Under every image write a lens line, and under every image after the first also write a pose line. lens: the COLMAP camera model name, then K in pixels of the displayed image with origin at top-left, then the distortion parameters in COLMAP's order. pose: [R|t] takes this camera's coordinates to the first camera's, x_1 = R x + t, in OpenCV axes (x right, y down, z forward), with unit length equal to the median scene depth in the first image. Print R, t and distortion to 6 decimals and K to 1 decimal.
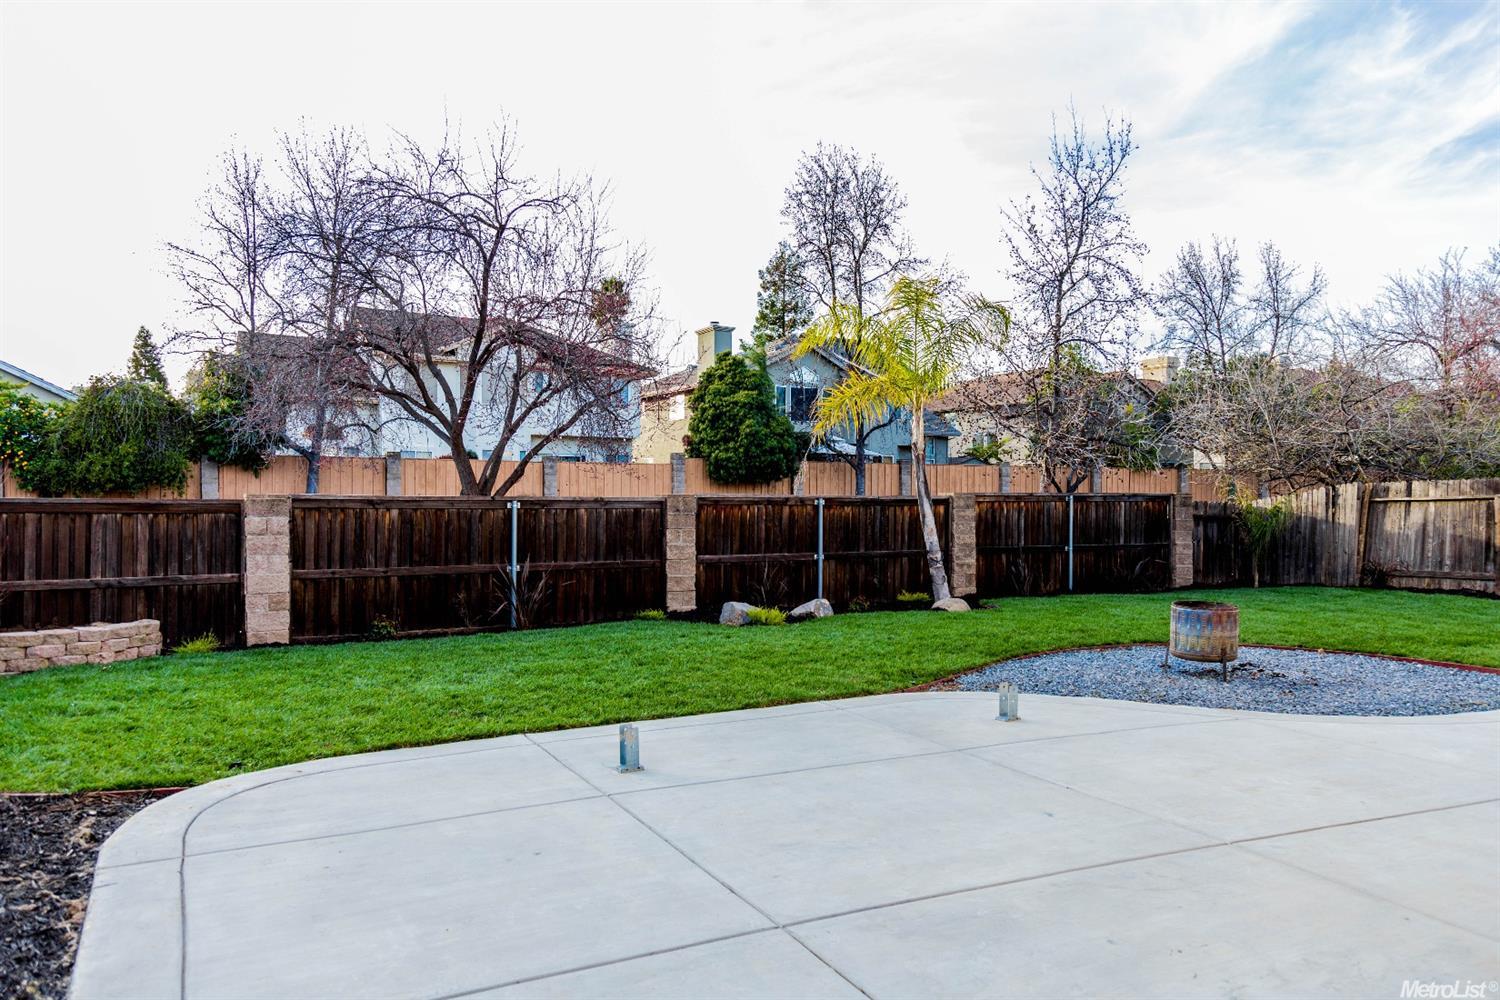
lens RADIAL K [[1059.4, 0, 750.0], [0, 1059.4, 500.0], [0, 0, 1]] dist [0.043657, -0.000745]
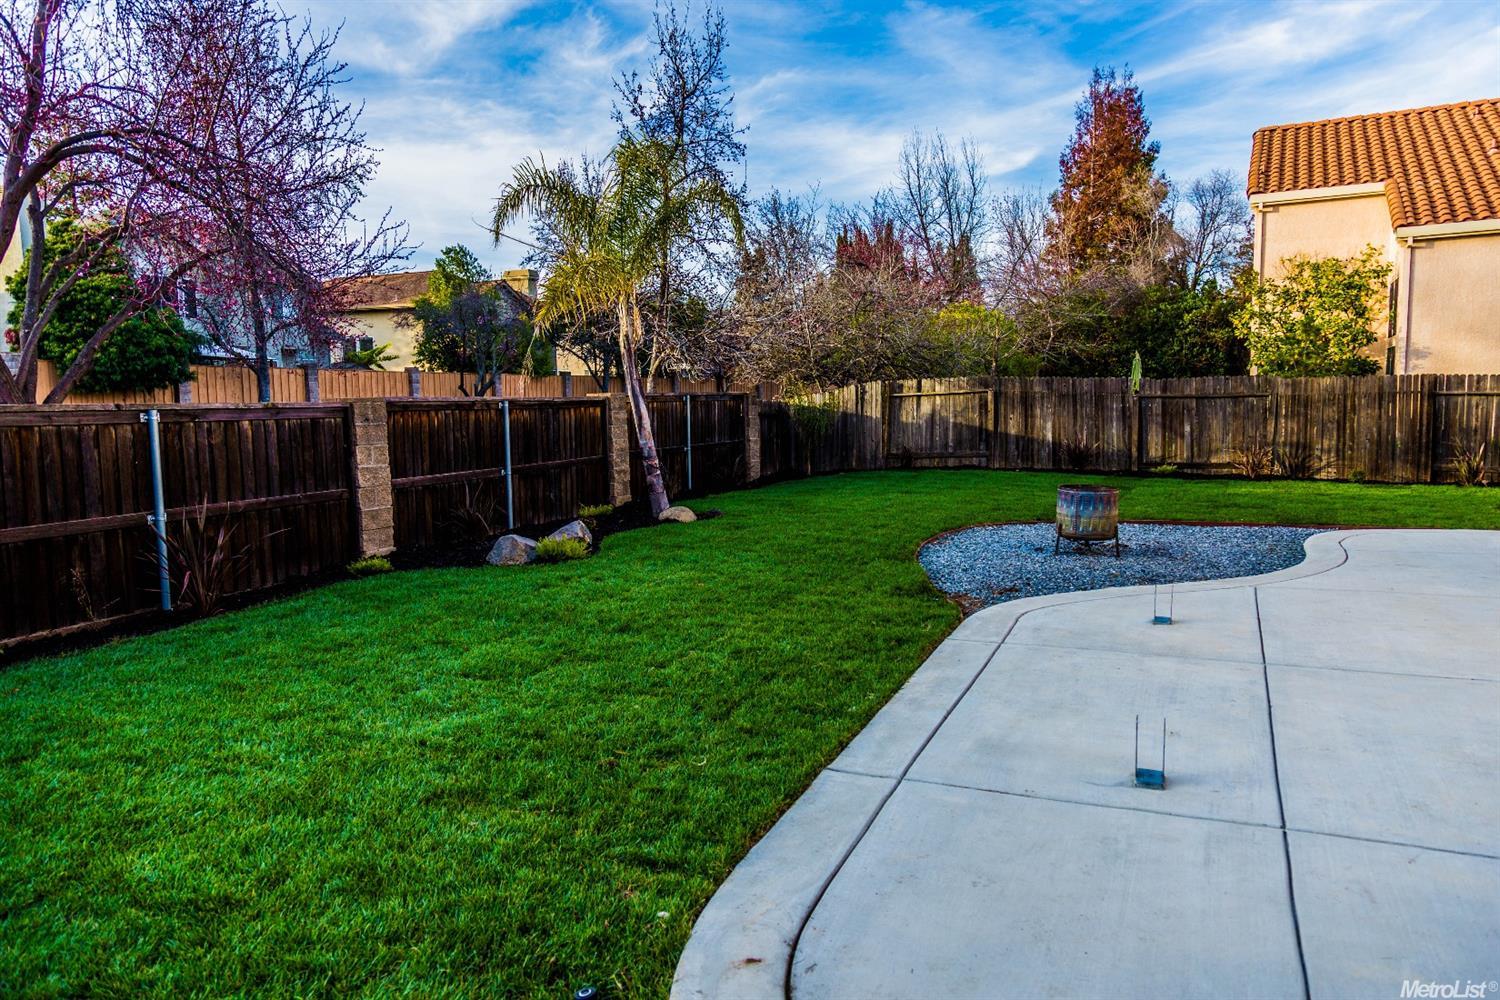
lens RADIAL K [[998.7, 0, 750.0], [0, 998.7, 500.0], [0, 0, 1]] dist [0.001483, -0.001208]
pose [[0.767382, -0.080468, 0.636121, -0.268660], [0.022506, 0.994863, 0.098699, 0.002654], [-0.640795, -0.061423, 0.765251, 0.264269]]
